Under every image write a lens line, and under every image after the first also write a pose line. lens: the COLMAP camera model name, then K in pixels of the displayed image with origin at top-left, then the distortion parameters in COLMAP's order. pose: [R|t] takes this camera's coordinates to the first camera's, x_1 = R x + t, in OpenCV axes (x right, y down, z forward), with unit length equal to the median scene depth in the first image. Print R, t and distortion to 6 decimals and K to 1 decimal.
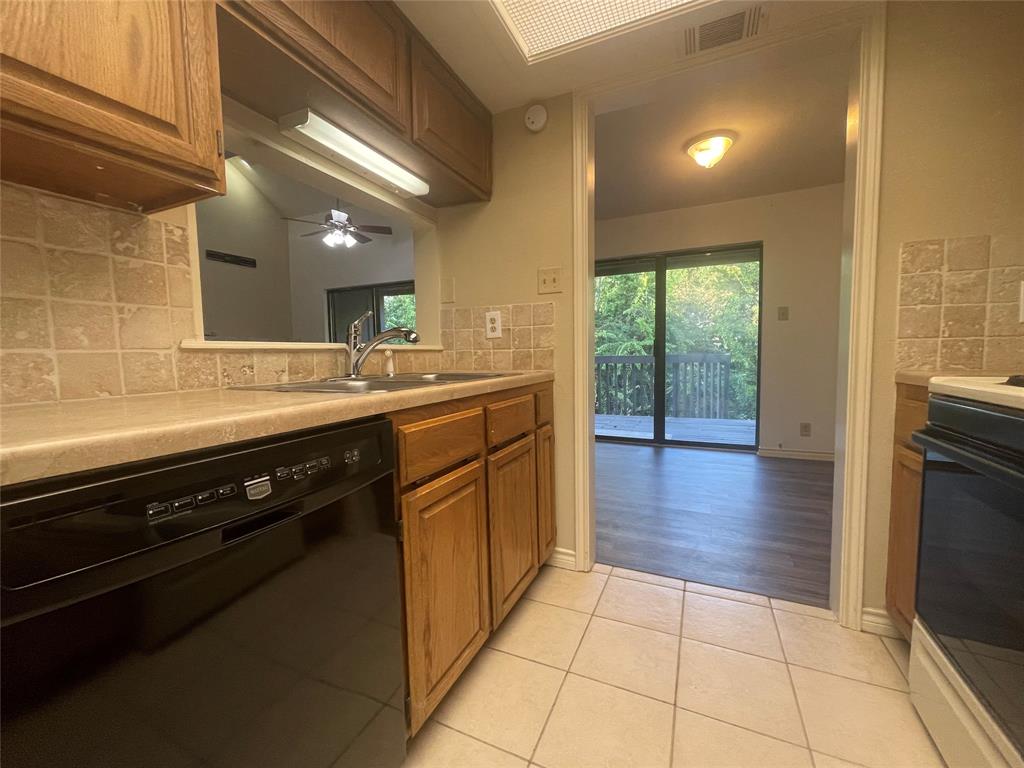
lens RADIAL K [[415.2, 0, 507.9], [0, 415.2, 384.7], [0, 0, 1]] dist [-0.004536, 0.002448]
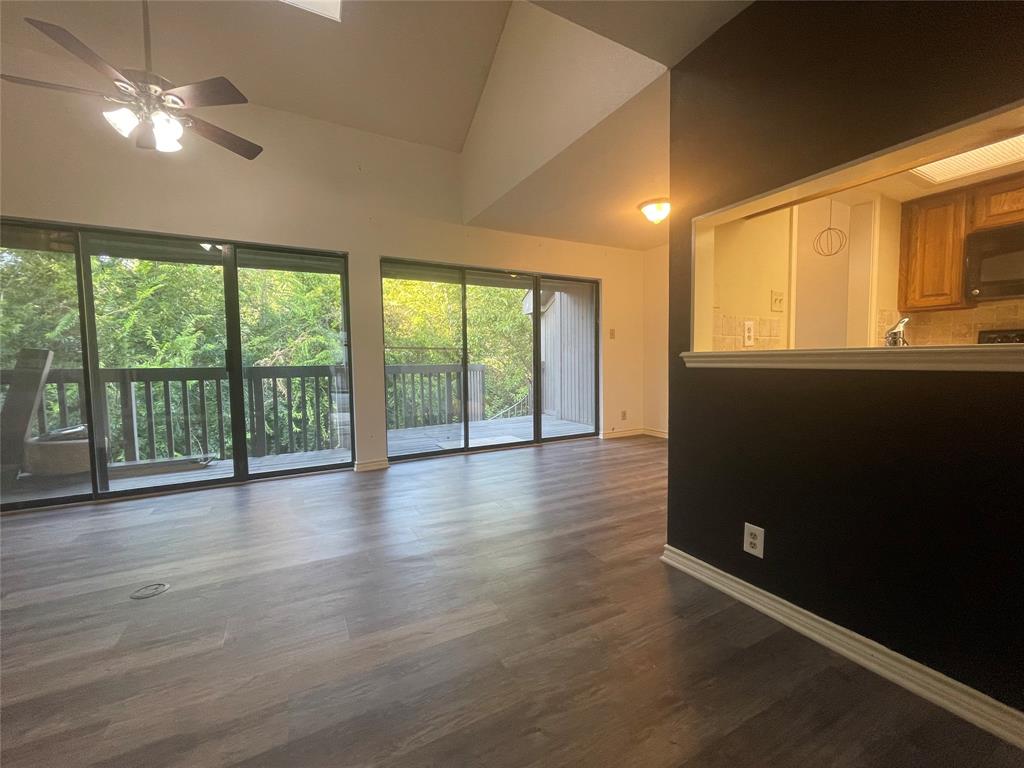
lens RADIAL K [[415.2, 0, 513.0], [0, 415.2, 383.5], [0, 0, 1]] dist [-0.004536, 0.002448]
pose [[0.594946, -0.039751, 0.802782, -0.848191], [0.060856, 0.998137, 0.004324, -0.039392], [-0.801458, 0.046282, 0.596257, 0.579124]]
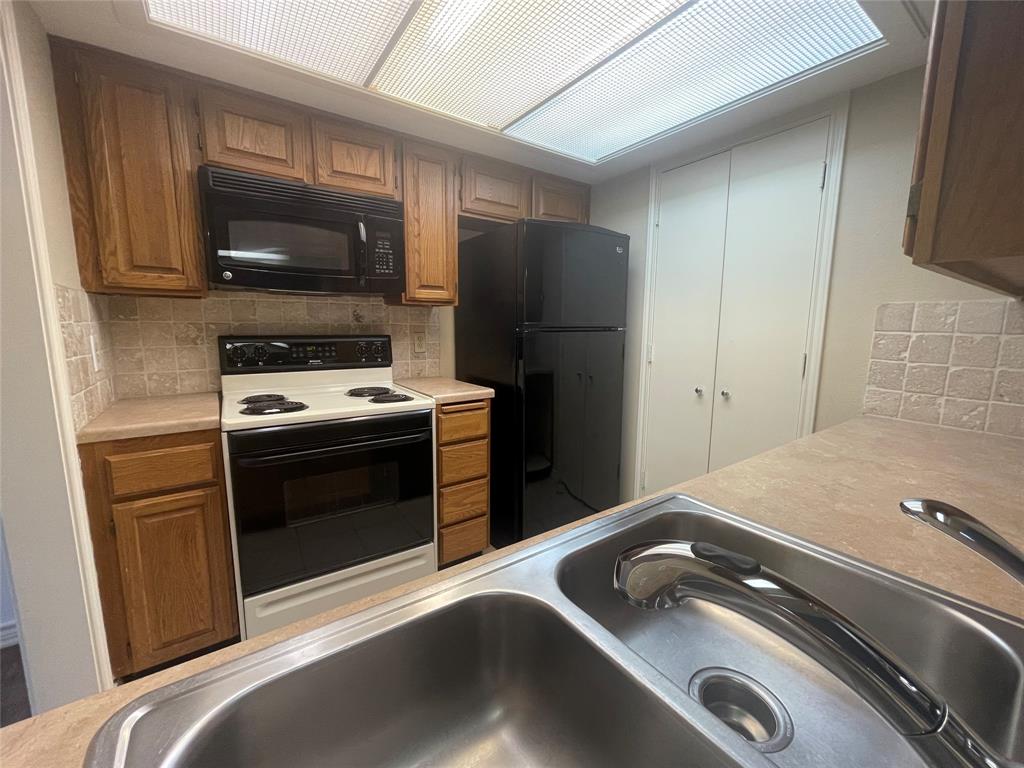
lens RADIAL K [[415.2, 0, 510.2], [0, 415.2, 382.2], [0, 0, 1]] dist [-0.004536, 0.002448]
pose [[-0.865392, -0.068403, 0.496404, -0.122499], [0.035439, 0.979804, 0.196796, -0.128170], [-0.499840, 0.187898, -0.845491, 0.595979]]
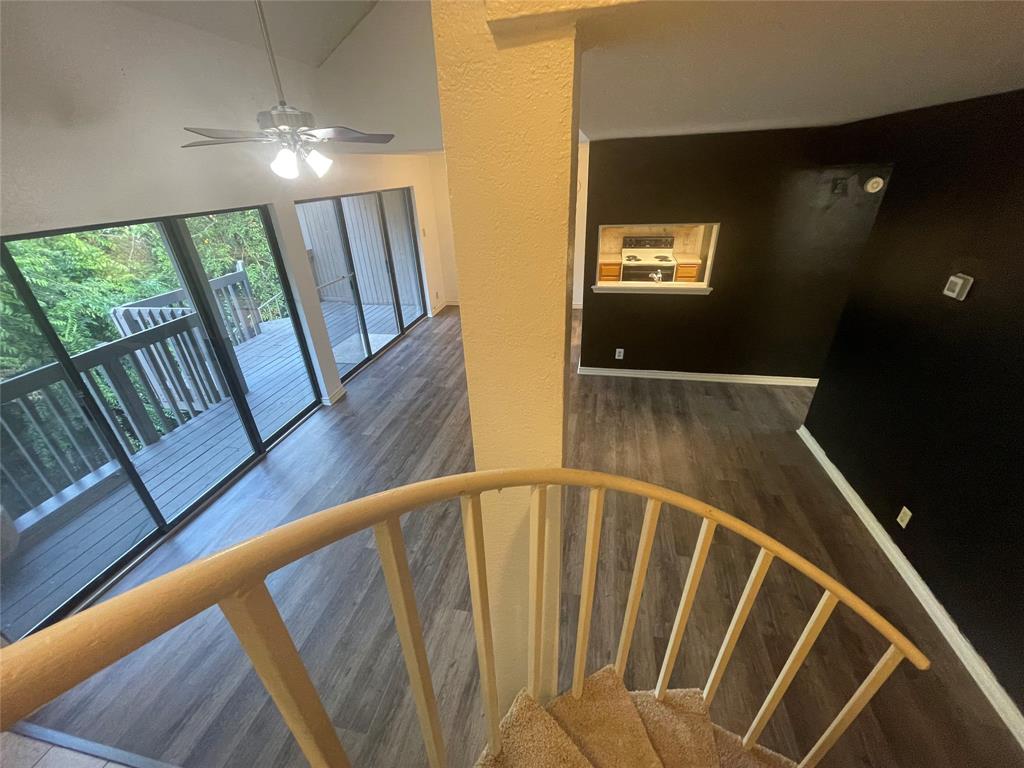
lens RADIAL K [[415.2, 0, 512.9], [0, 415.2, 385.2], [0, 0, 1]] dist [-0.004536, 0.002448]
pose [[-0.230523, -0.436656, 0.869592, -1.557056], [0.109556, 0.876332, 0.469083, -0.496392], [-0.966880, 0.203404, -0.154176, 1.344842]]
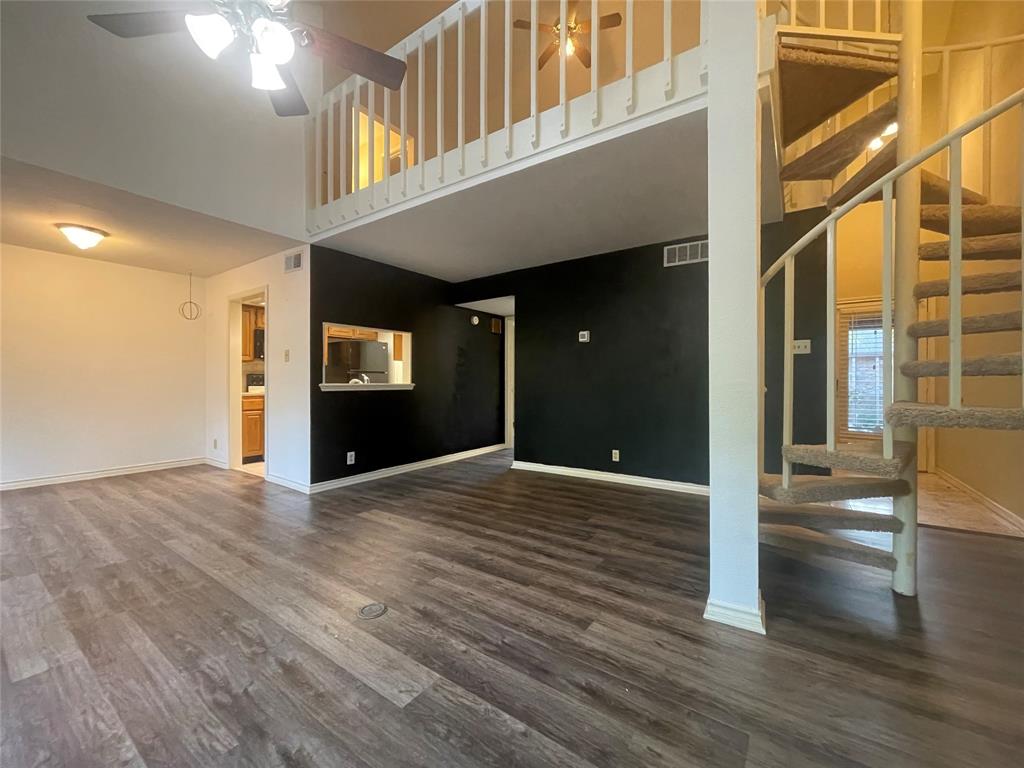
lens RADIAL K [[415.2, 0, 515.4], [0, 415.2, 385.6], [0, 0, 1]] dist [-0.004536, 0.002448]
pose [[-0.985841, 0.011026, 0.167321, -1.020871], [0.024172, 0.996758, 0.076738, -0.155618], [-0.165932, 0.079696, -0.982911, 2.009905]]
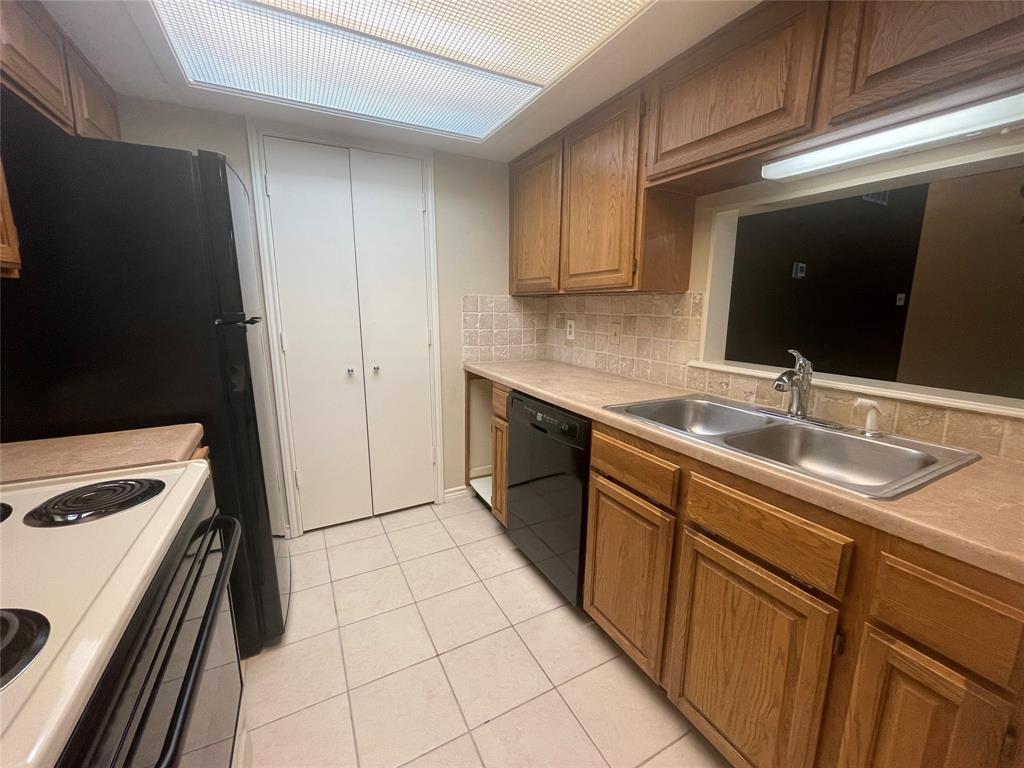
lens RADIAL K [[415.2, 0, 515.0], [0, 415.2, 382.3], [0, 0, 1]] dist [-0.004536, 0.002448]
pose [[-0.603227, 0.155685, -0.782227, 0.367403], [-0.057215, 0.969790, 0.237137, -0.140921], [0.795514, 0.187803, -0.576096, 0.522710]]
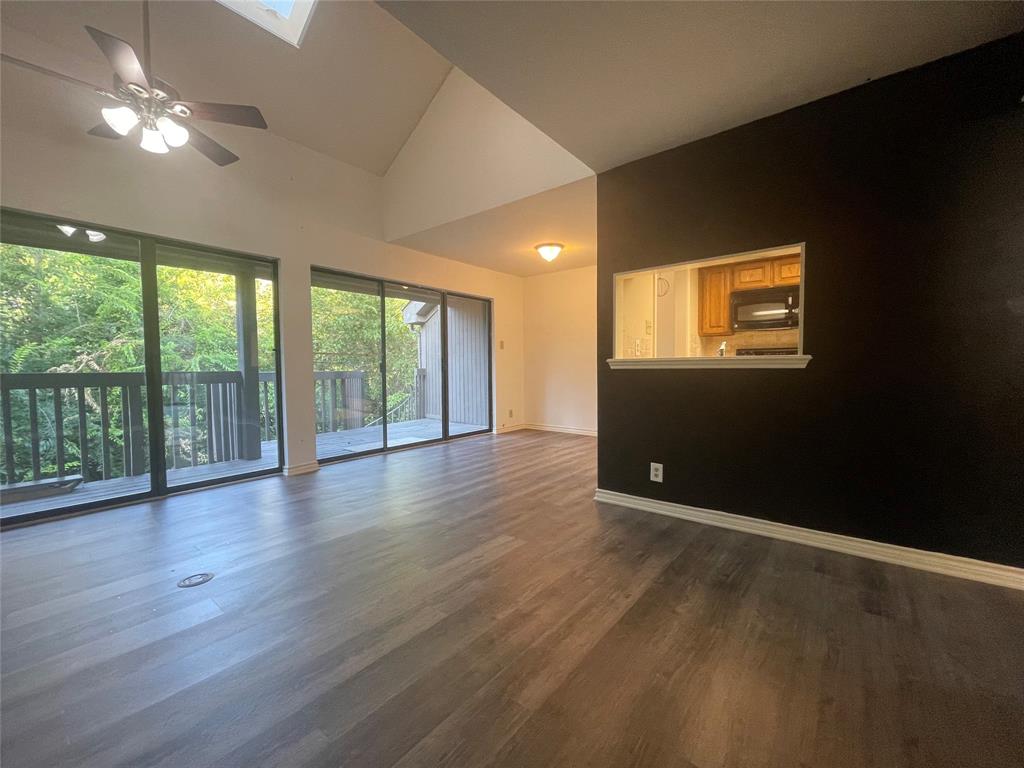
lens RADIAL K [[415.2, 0, 513.3], [0, 415.2, 384.4], [0, 0, 1]] dist [-0.004536, 0.002448]
pose [[0.237506, -0.028507, 0.970968, -1.201402], [0.074558, 0.997156, 0.011039, -0.036758], [-0.968520, 0.069771, 0.238956, 0.743227]]
